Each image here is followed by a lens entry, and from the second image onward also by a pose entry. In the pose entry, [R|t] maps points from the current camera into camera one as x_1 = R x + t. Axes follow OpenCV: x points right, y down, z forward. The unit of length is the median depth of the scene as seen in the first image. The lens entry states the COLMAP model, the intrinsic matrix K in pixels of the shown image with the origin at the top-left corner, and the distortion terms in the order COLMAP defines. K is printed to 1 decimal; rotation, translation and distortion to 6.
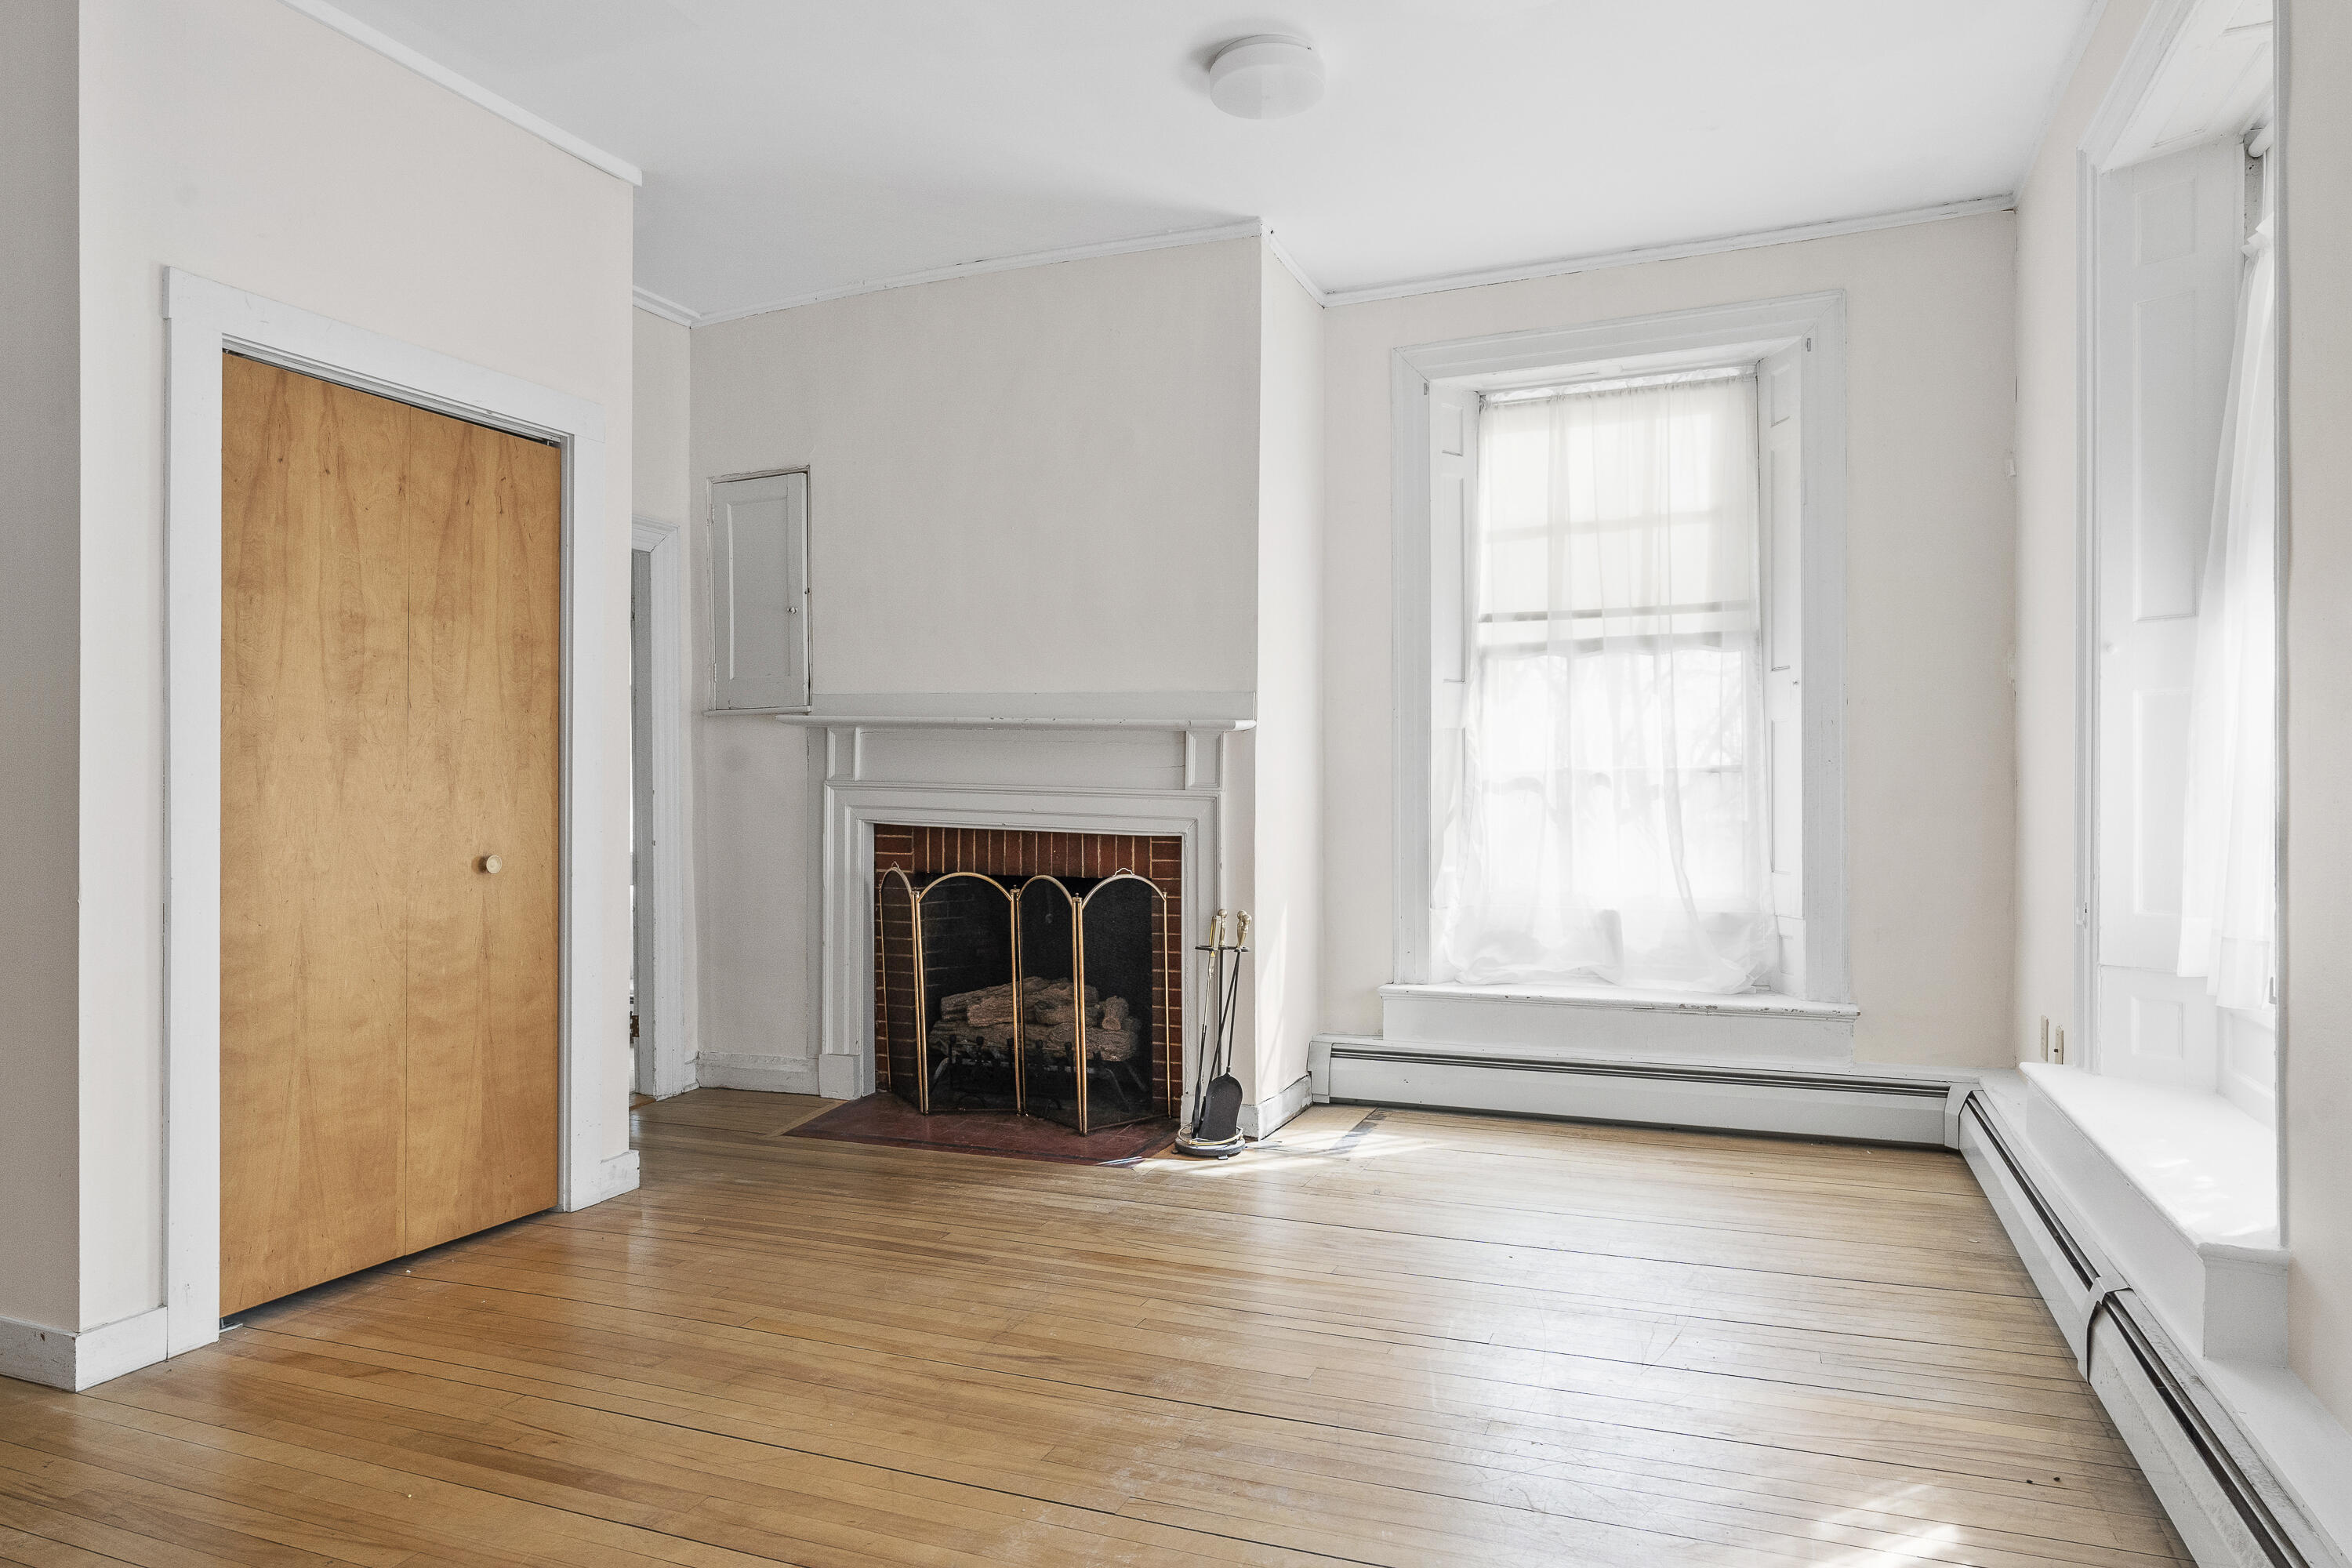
lens RADIAL K [[1418.5, 0, 1170.7], [0, 1418.5, 786.2], [0, 0, 1]] dist [0.000589, 0.000611]
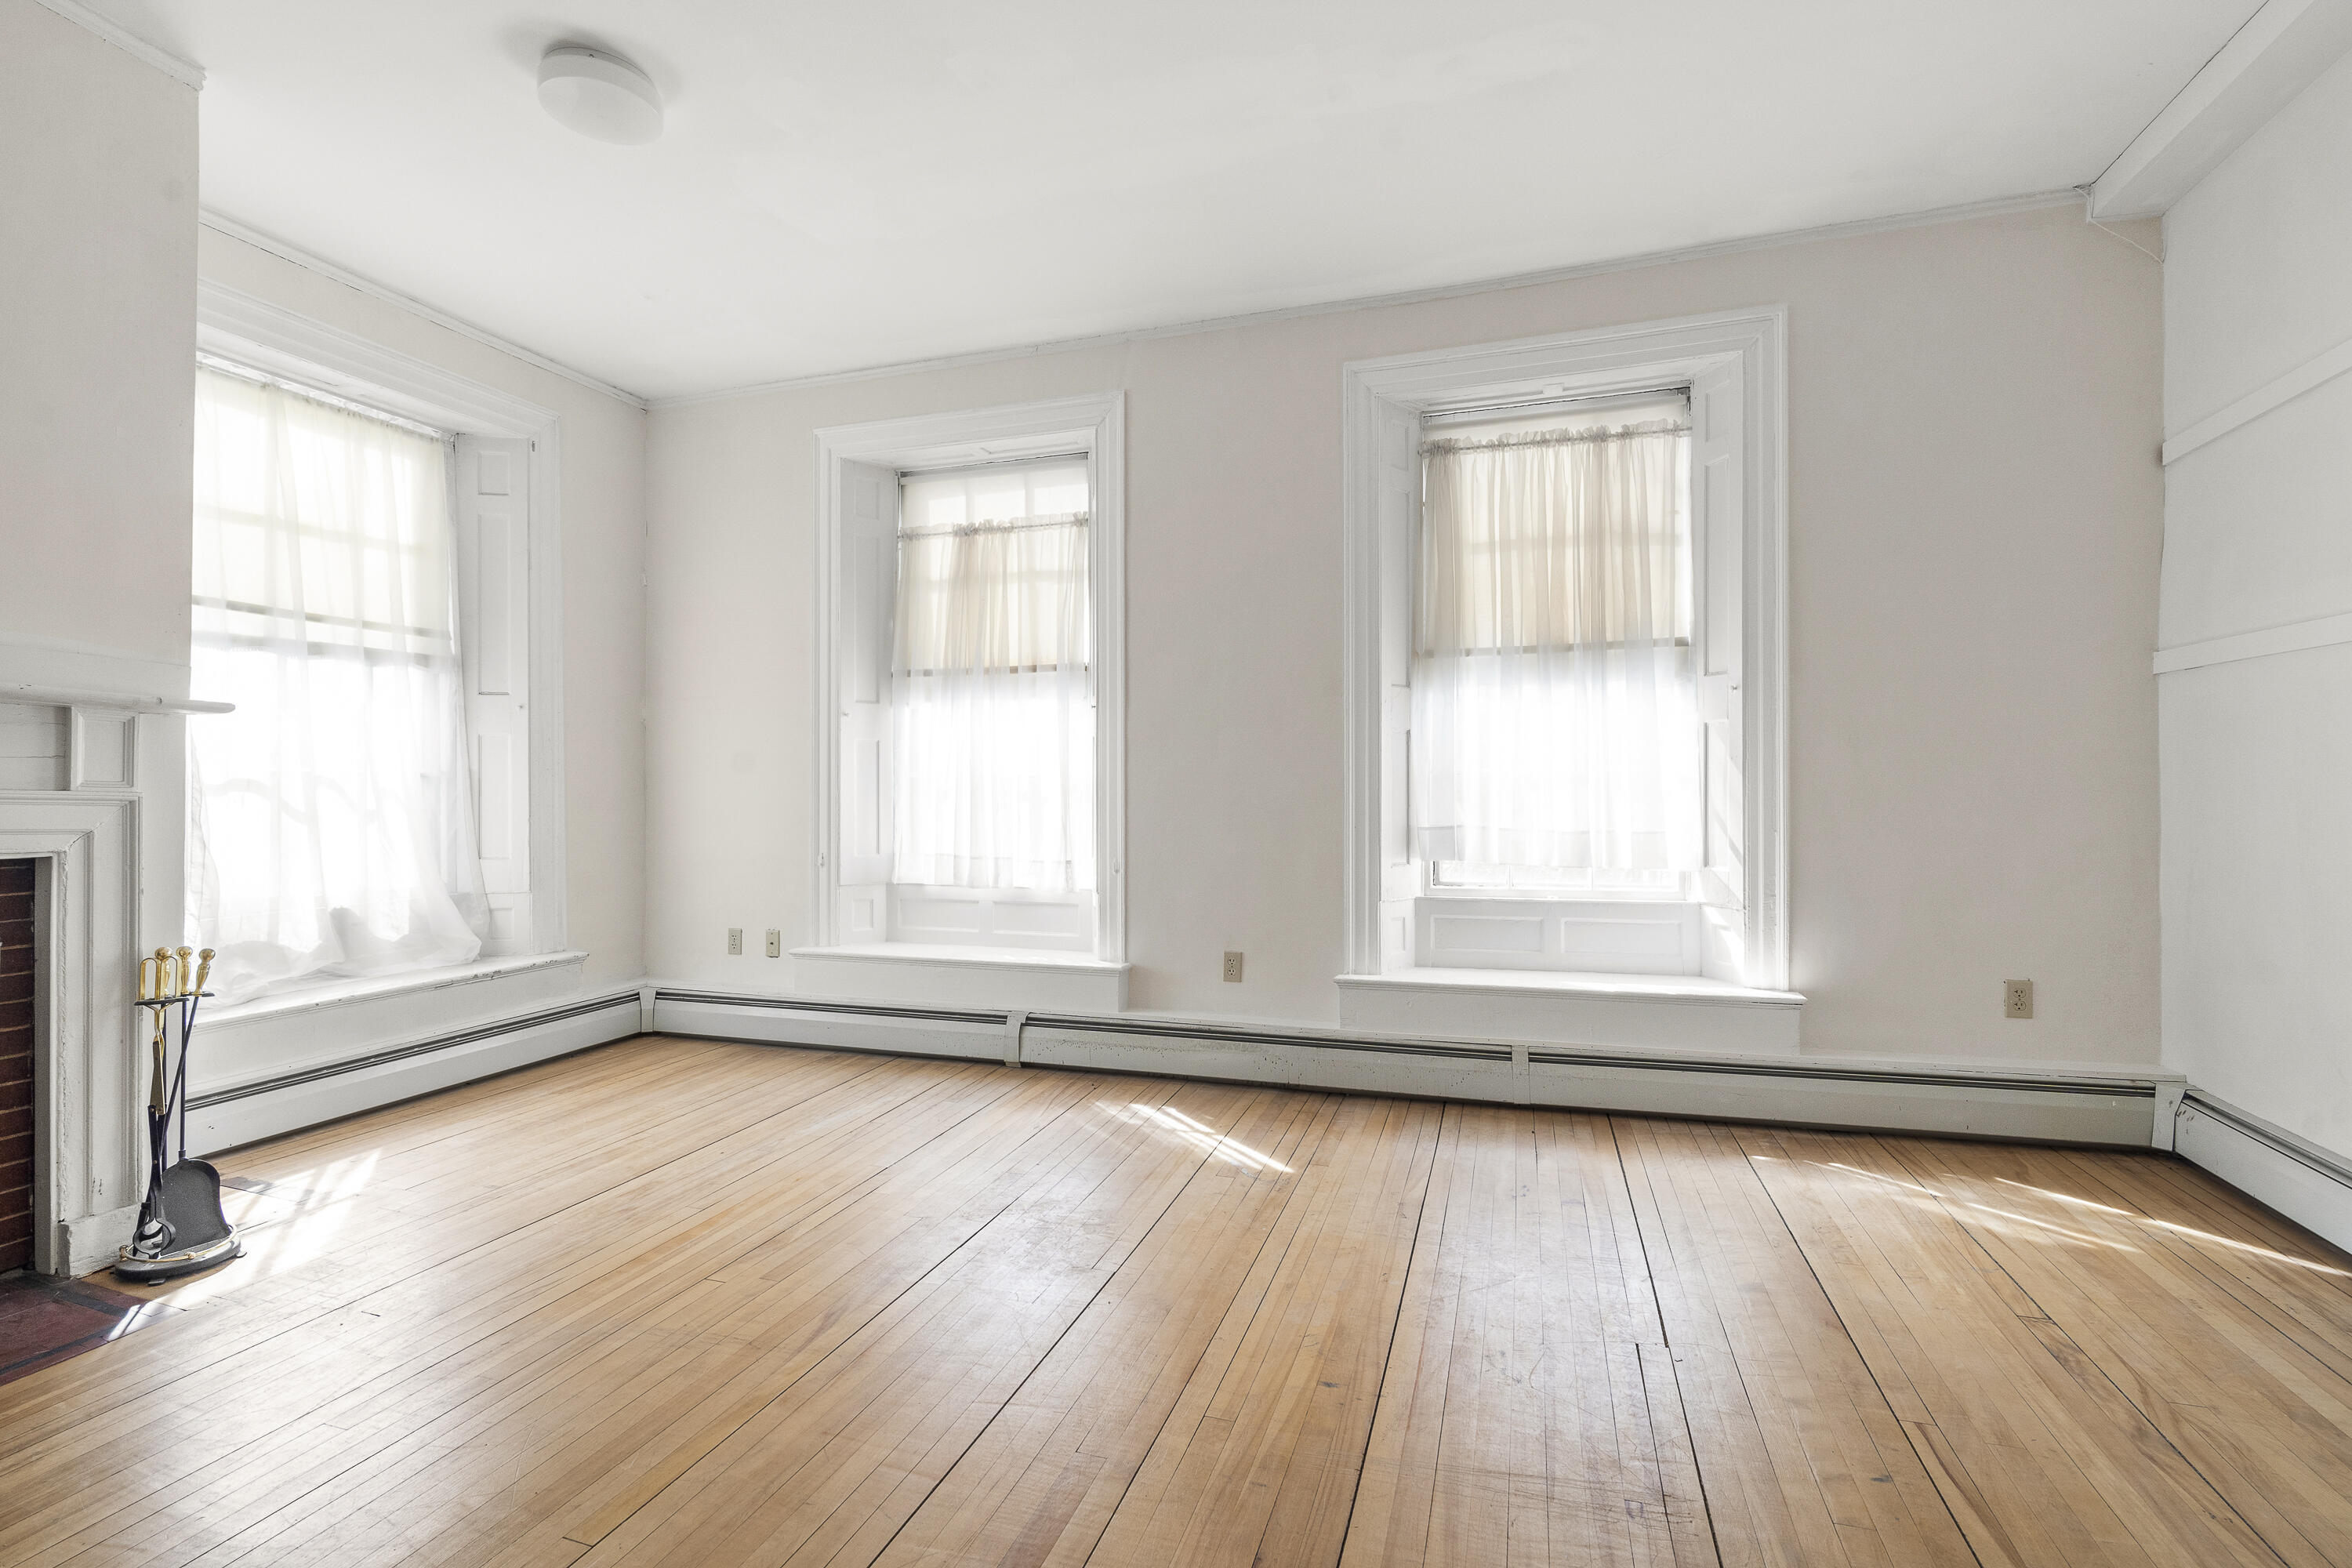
lens RADIAL K [[1077.0, 0, 1168.3], [0, 1077.0, 796.1], [0, 0, 1]] dist [-0.009250, 0.001742]
pose [[-0.077680, -0.003776, 0.996971, -0.562880], [0.000105, 0.999993, 0.003795, 0.003263], [-0.996978, 0.000400, -0.077679, 0.496820]]
